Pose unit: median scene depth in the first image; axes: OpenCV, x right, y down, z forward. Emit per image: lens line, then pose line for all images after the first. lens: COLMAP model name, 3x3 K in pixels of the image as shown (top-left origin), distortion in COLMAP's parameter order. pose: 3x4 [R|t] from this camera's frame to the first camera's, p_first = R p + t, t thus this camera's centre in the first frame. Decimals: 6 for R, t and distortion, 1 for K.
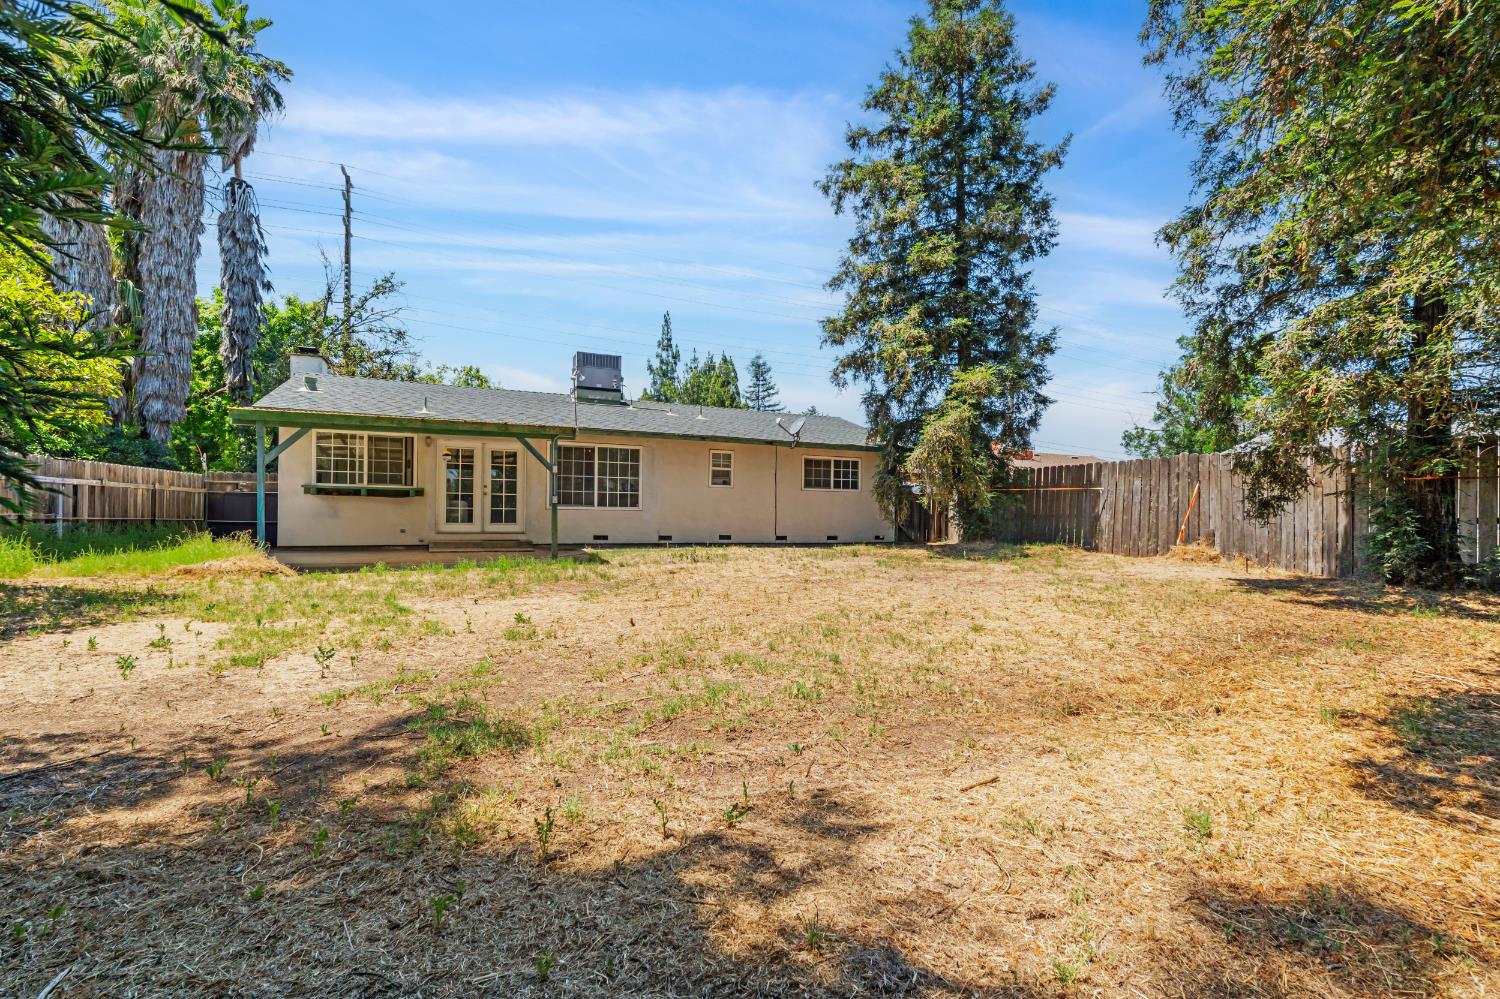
lens RADIAL K [[676.4, 0, 745.1], [0, 676.4, 504.8], [0, 0, 1]] dist [0.000145, -0.000006]
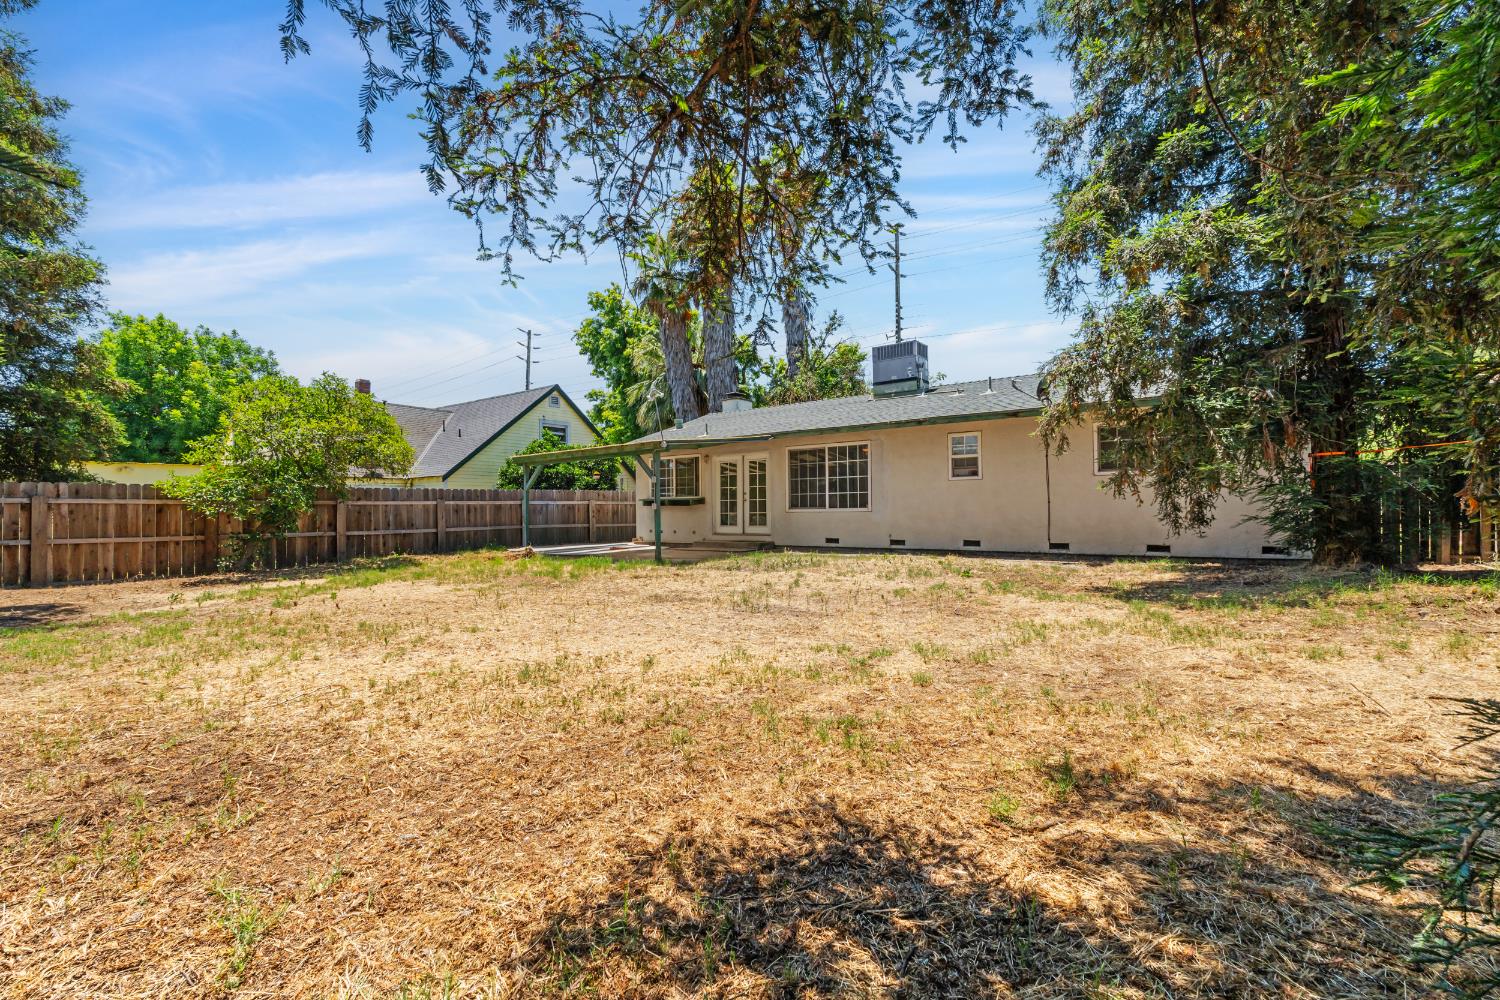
lens RADIAL K [[676.4, 0, 745.2], [0, 676.4, 504.2], [0, 0, 1]] dist [0.000145, -0.000006]
pose [[0.458810, -0.034616, -0.887860, 0.588782], [0.018700, 0.999396, -0.029301, 0.022639], [0.888338, -0.003160, 0.459180, 0.451803]]
